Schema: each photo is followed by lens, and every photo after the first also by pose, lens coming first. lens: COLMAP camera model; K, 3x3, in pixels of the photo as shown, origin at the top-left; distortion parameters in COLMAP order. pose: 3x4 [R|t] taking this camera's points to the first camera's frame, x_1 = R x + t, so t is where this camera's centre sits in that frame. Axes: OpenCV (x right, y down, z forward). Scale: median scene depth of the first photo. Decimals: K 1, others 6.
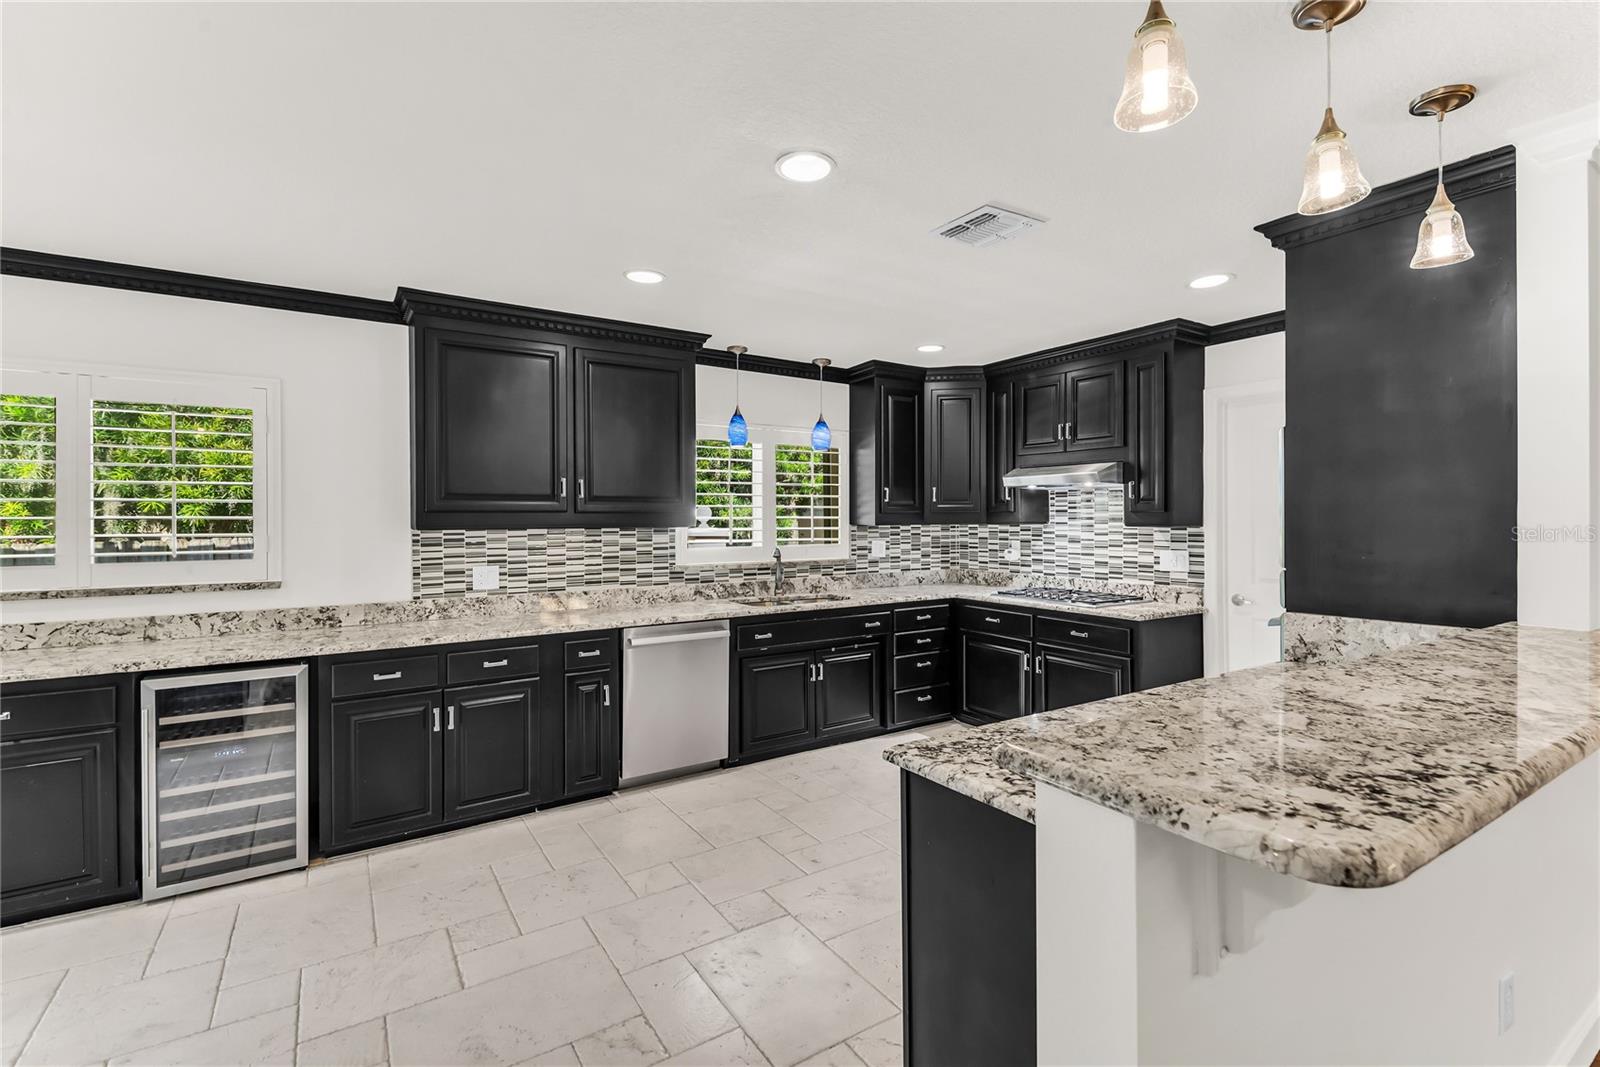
lens RADIAL K [[721.4, 0, 815.9], [0, 721.4, 521.8], [0, 0, 1]] dist [0.030571, -0.019693]
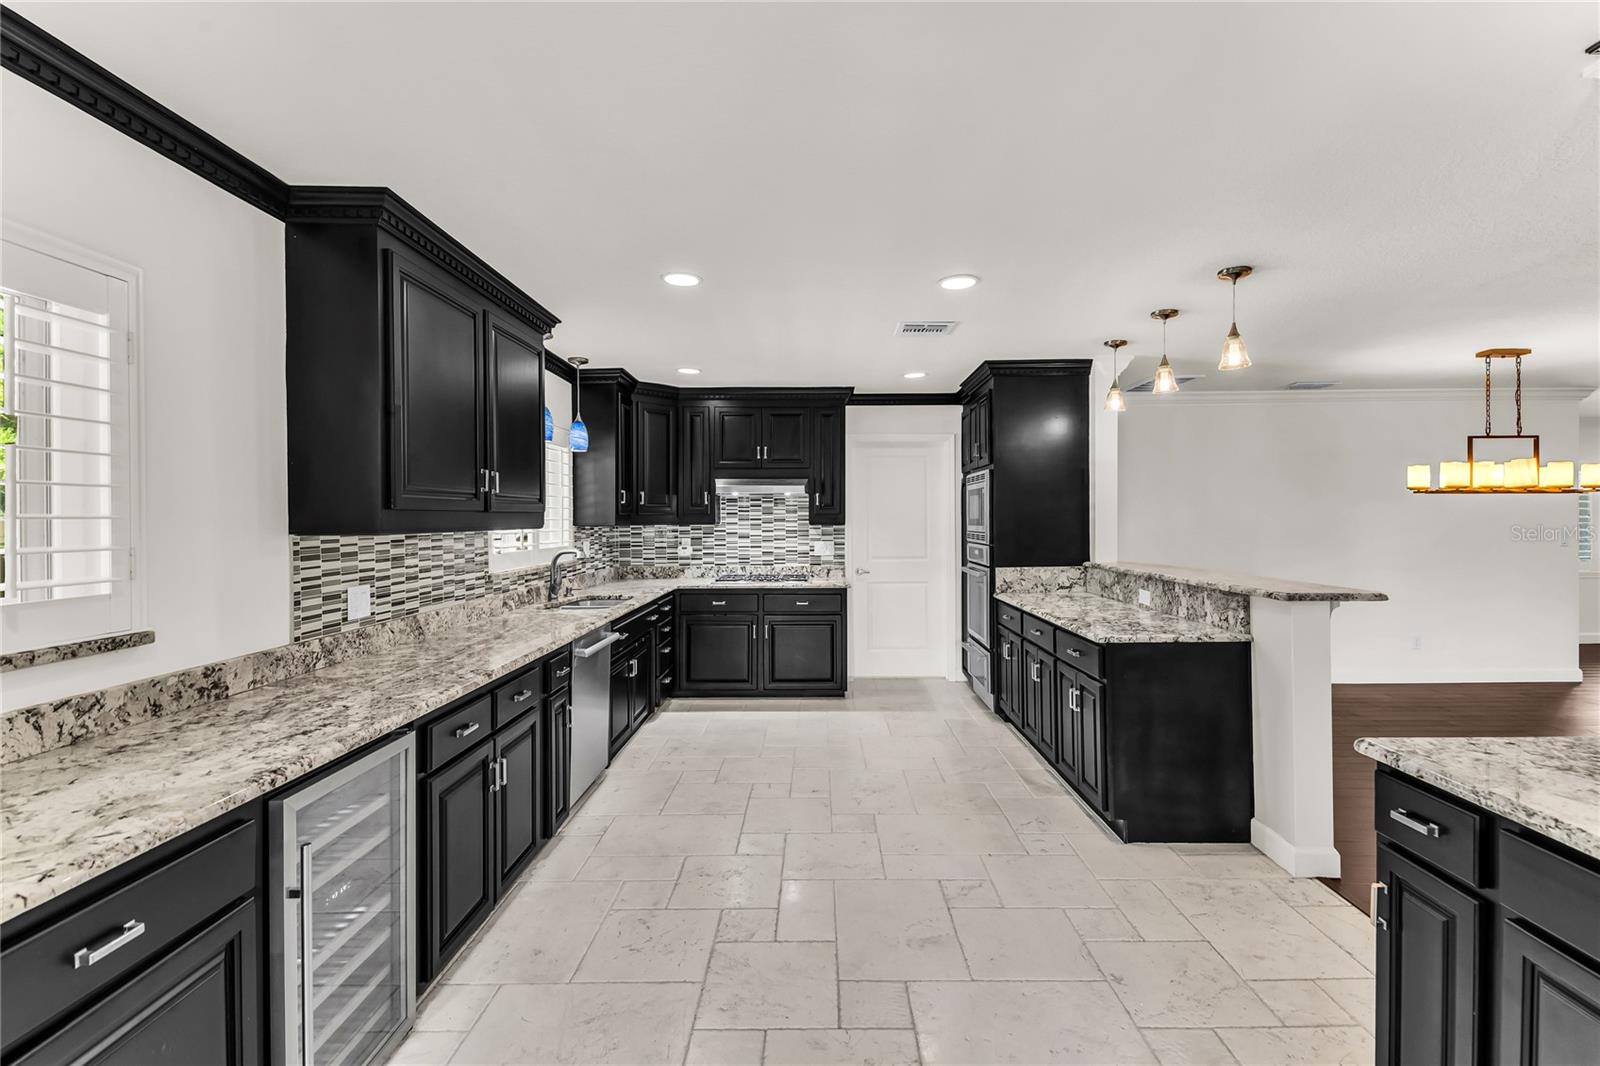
lens RADIAL K [[721.4, 0, 815.9], [0, 721.4, 521.3], [0, 0, 1]] dist [0.030571, -0.019693]
pose [[0.555614, -0.002321, 0.831437, -0.732674], [0.006313, 0.999979, -0.001427, 0.001442], [-0.831416, 0.006042, 0.555617, 0.208913]]
